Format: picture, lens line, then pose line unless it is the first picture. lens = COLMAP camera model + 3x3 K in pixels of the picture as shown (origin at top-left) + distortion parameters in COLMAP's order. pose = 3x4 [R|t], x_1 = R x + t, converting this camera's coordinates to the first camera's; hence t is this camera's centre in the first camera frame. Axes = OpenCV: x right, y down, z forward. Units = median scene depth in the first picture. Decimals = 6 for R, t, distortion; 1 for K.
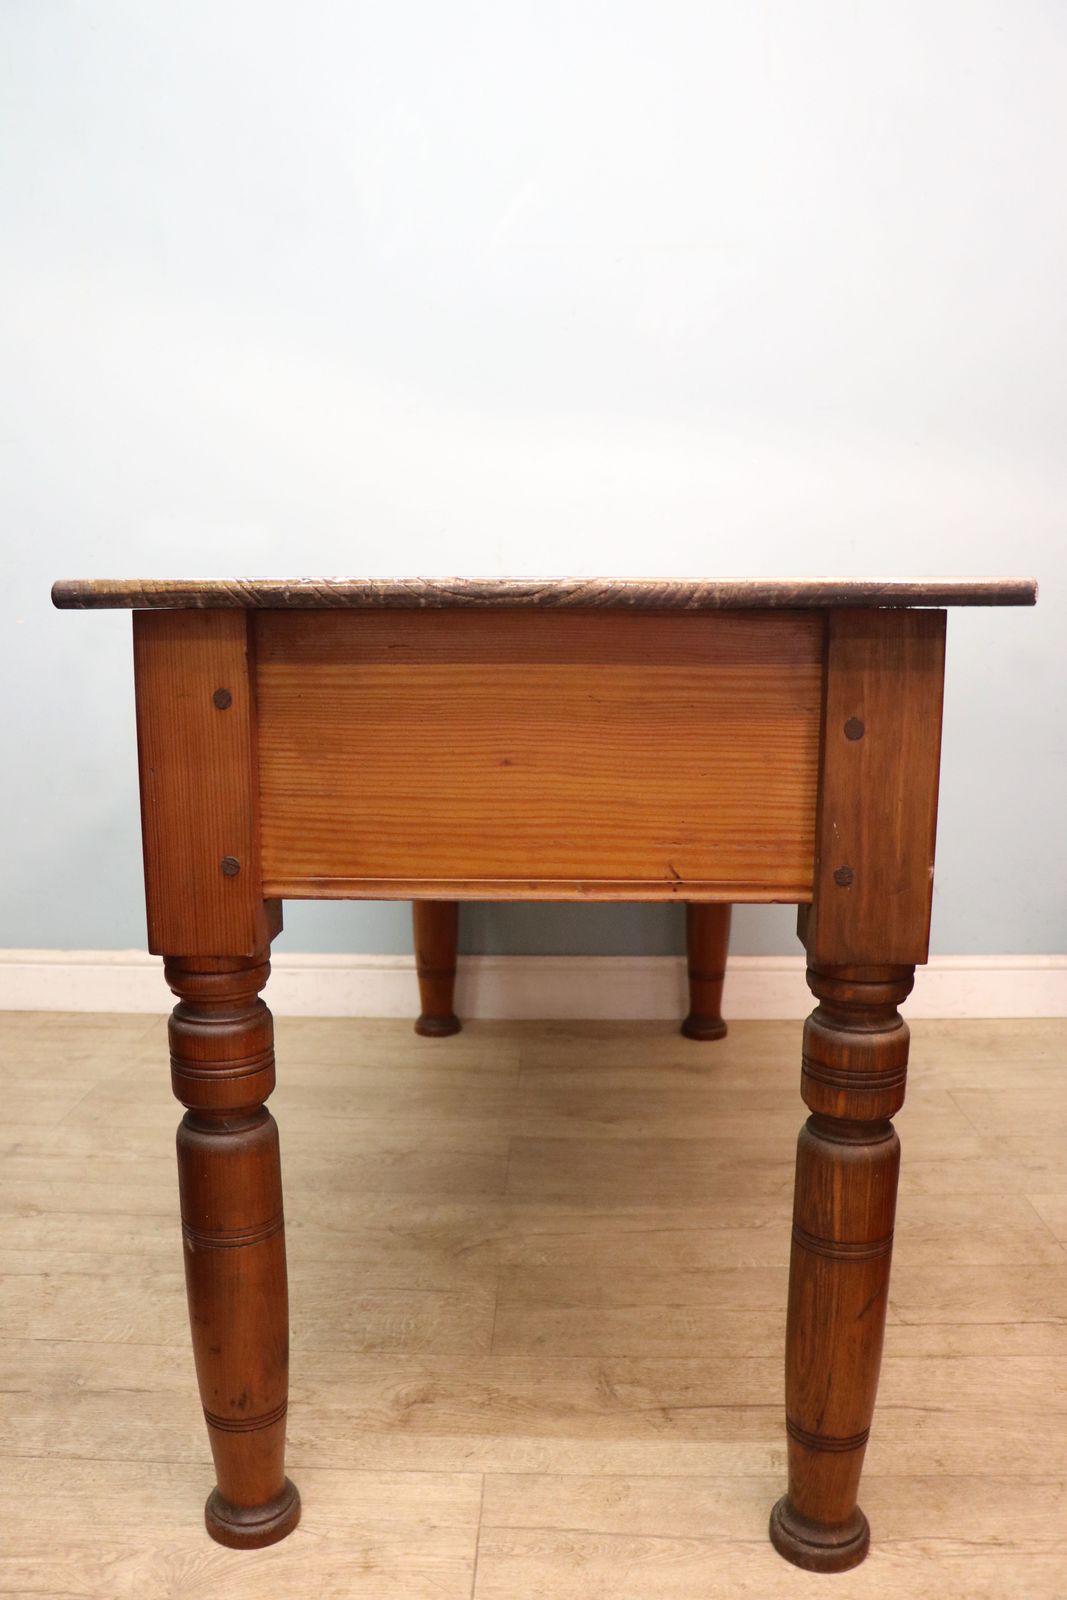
lens RADIAL K [[1280.8, 0, 533.5], [0, 1280.8, 800.0], [0, 0, 1]] dist [-0.173951, 0.128941]
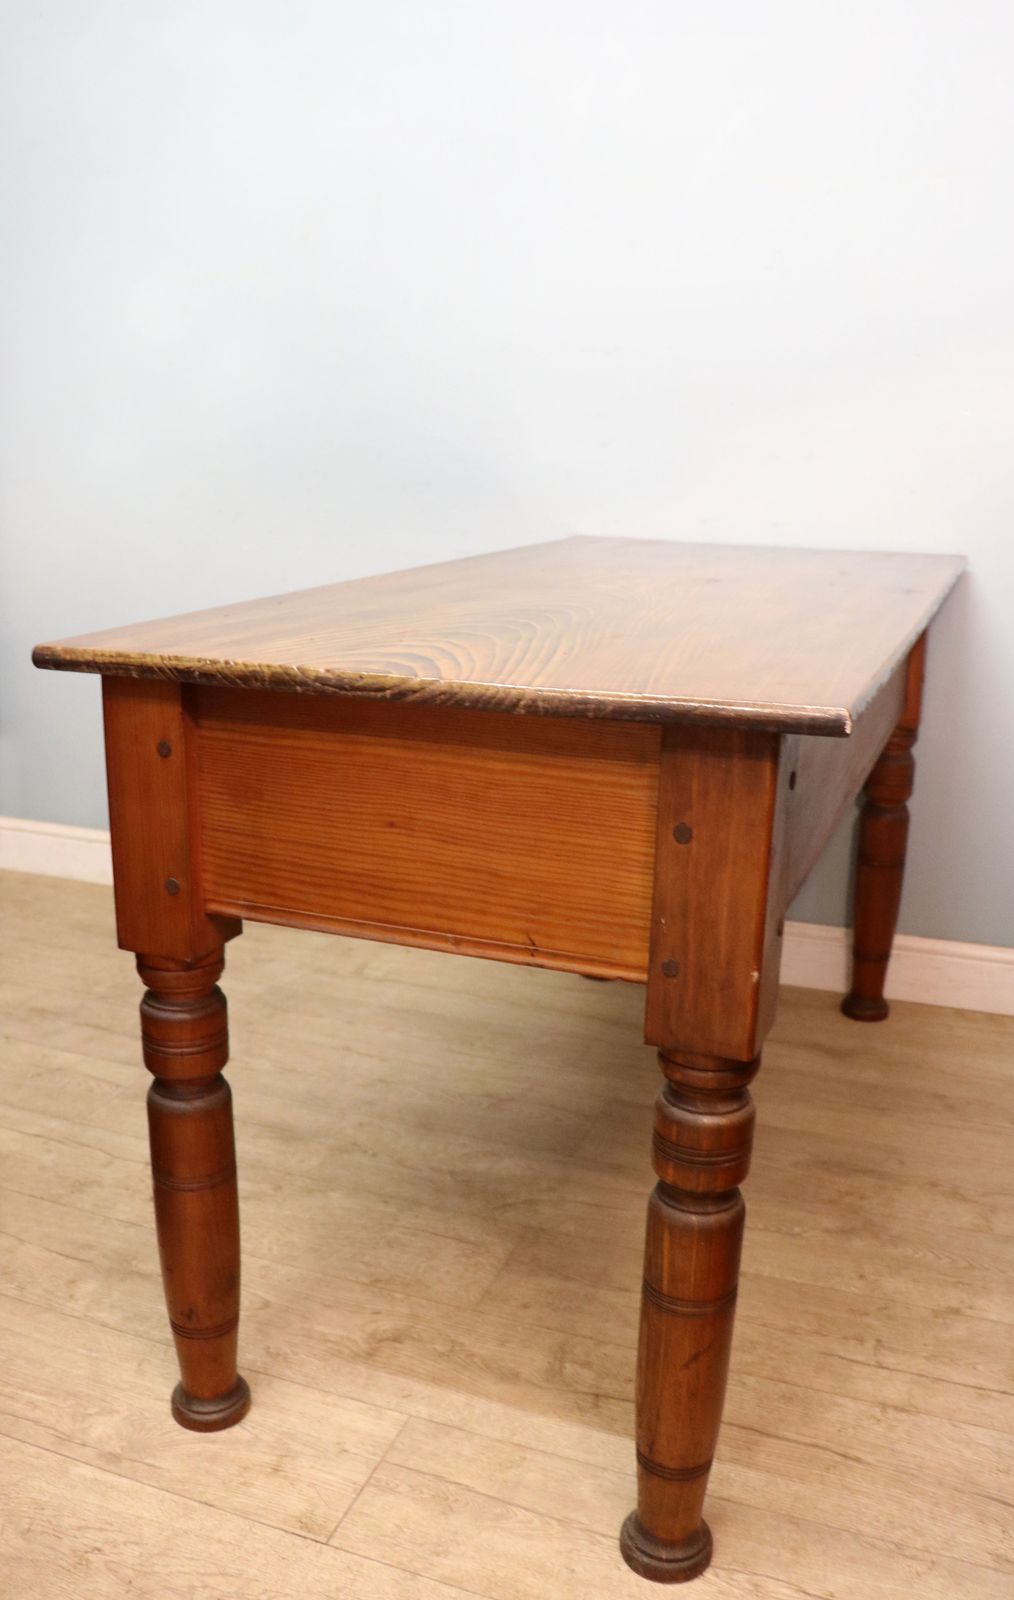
lens RADIAL K [[1357.4, 0, 503.9], [0, 1357.4, 776.2], [0, 0, 1]] dist [-0.176704, 0.133567]
pose [[0.946459, 0.092376, -0.309325, 0.403567], [-0.064845, 0.993056, 0.098154, -0.180026], [0.316244, -0.072841, 0.945877, -0.079257]]
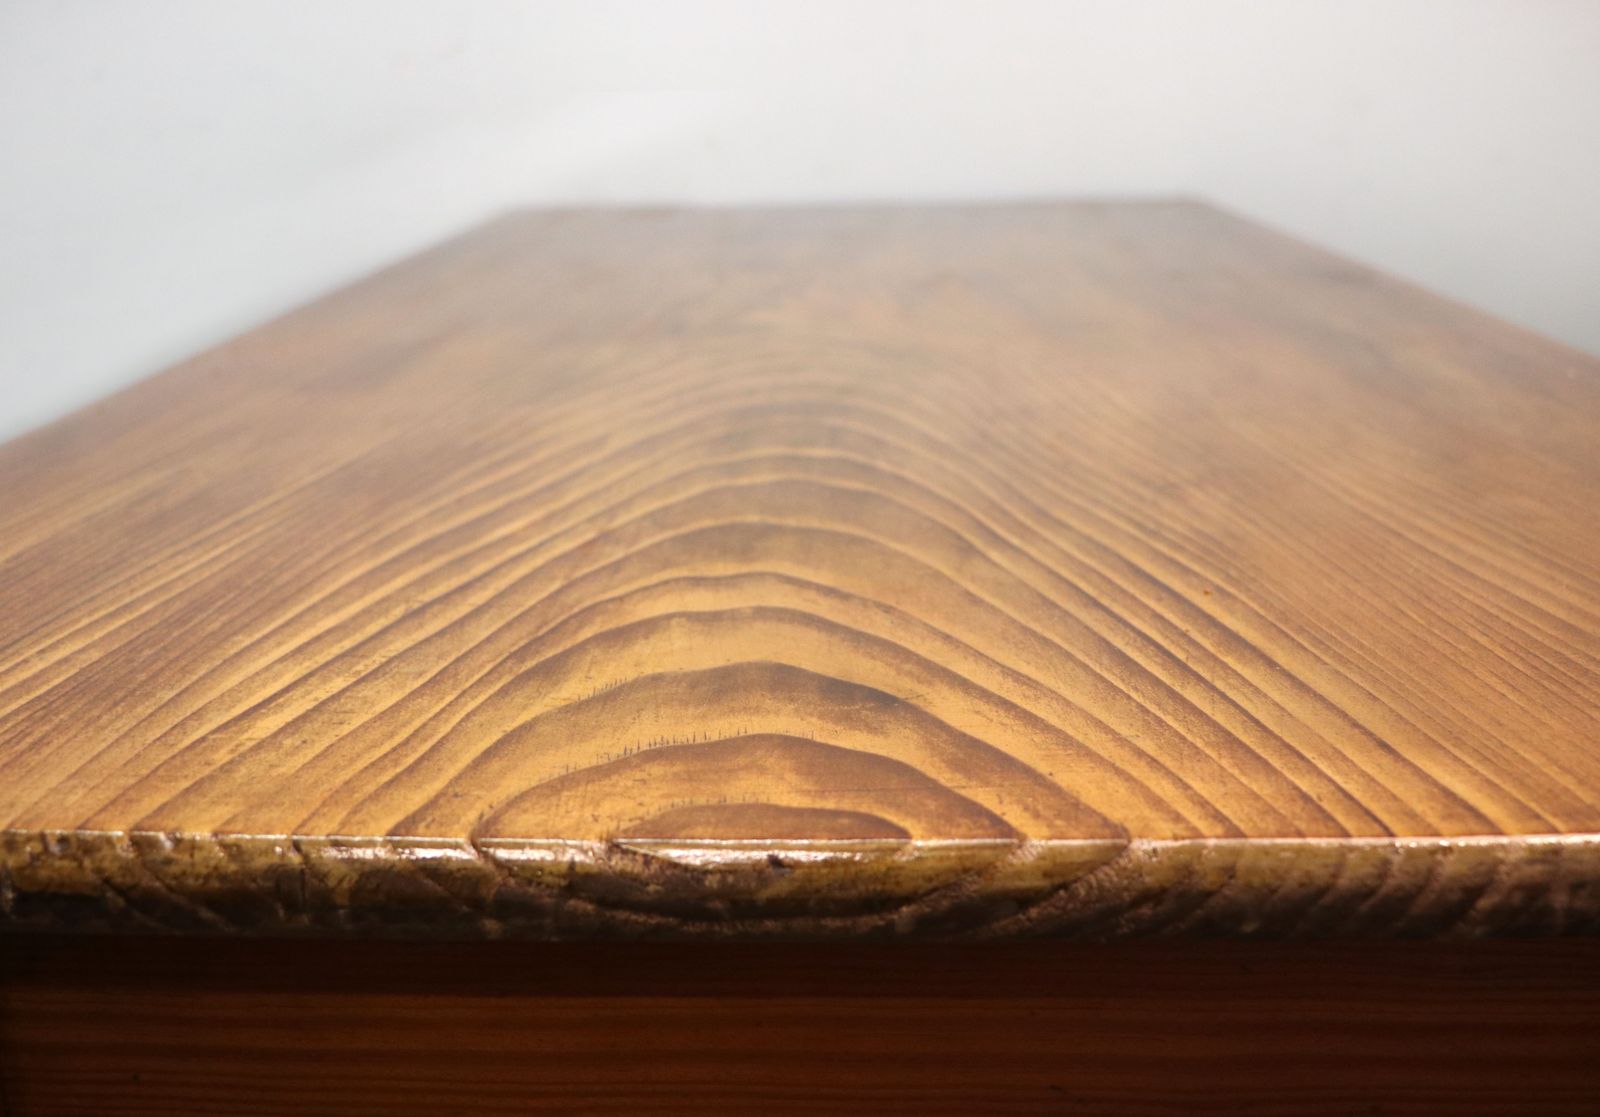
lens RADIAL K [[1788.3, 0, 770.9], [0, 1788.3, 560.0], [0, 0, 1]] dist [-0.174053, 0.278265]
pose [[0.999826, -0.017875, 0.005294, -0.023305], [0.017078, 0.992075, 0.124479, -0.242772], [-0.007477, -0.124367, 0.992208, 0.541631]]
